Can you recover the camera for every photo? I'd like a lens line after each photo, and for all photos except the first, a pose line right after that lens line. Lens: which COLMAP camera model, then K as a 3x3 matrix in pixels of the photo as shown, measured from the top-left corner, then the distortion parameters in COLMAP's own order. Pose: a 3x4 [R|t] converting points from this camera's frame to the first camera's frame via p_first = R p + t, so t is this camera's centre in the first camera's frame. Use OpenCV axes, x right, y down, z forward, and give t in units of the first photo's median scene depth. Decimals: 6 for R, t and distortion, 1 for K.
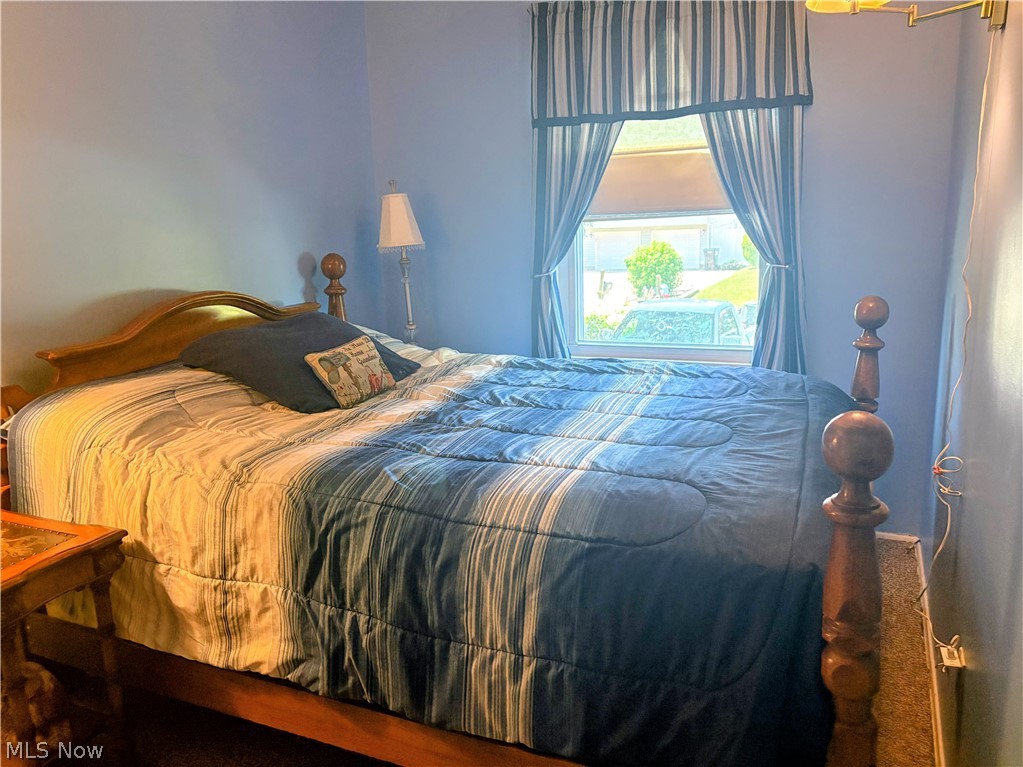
lens RADIAL K [[769.9, 0, 507.6], [0, 769.9, 384.5], [0, 0, 1]] dist [0.043300, -0.040811]
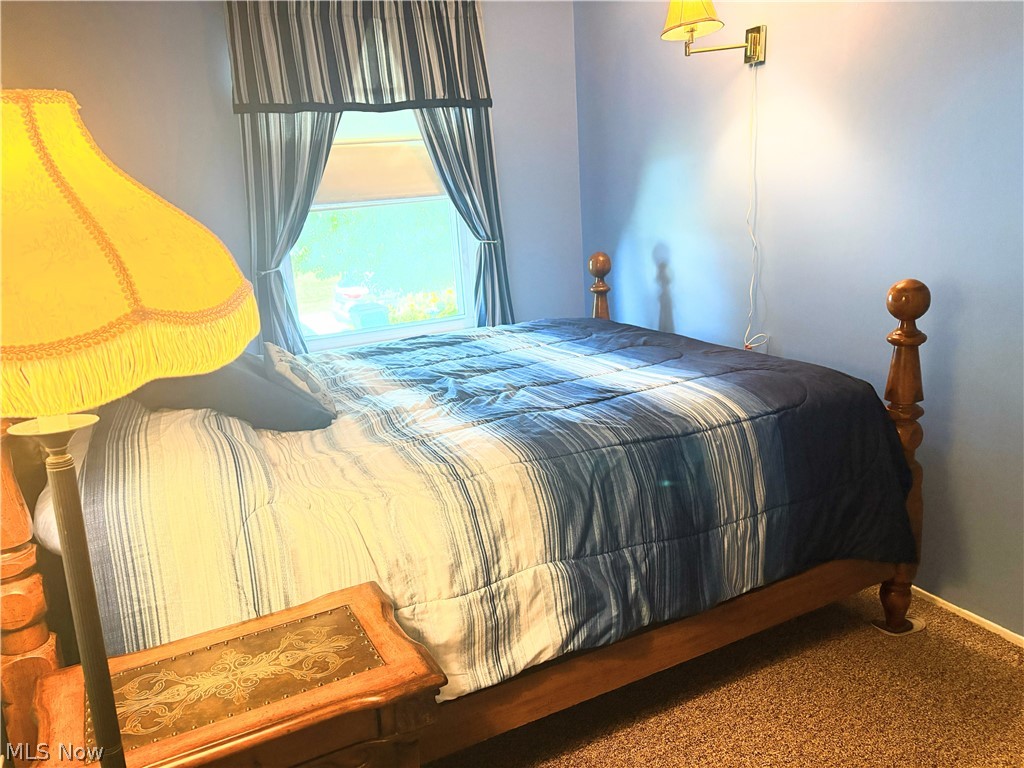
lens RADIAL K [[770.7, 0, 506.8], [0, 770.7, 382.4], [0, 0, 1]] dist [0.043300, -0.040811]
pose [[0.640094, -0.196585, 0.742721, -0.957531], [0.213838, 0.974097, 0.073536, -0.038283], [-0.737939, 0.111752, 0.665551, 0.355479]]
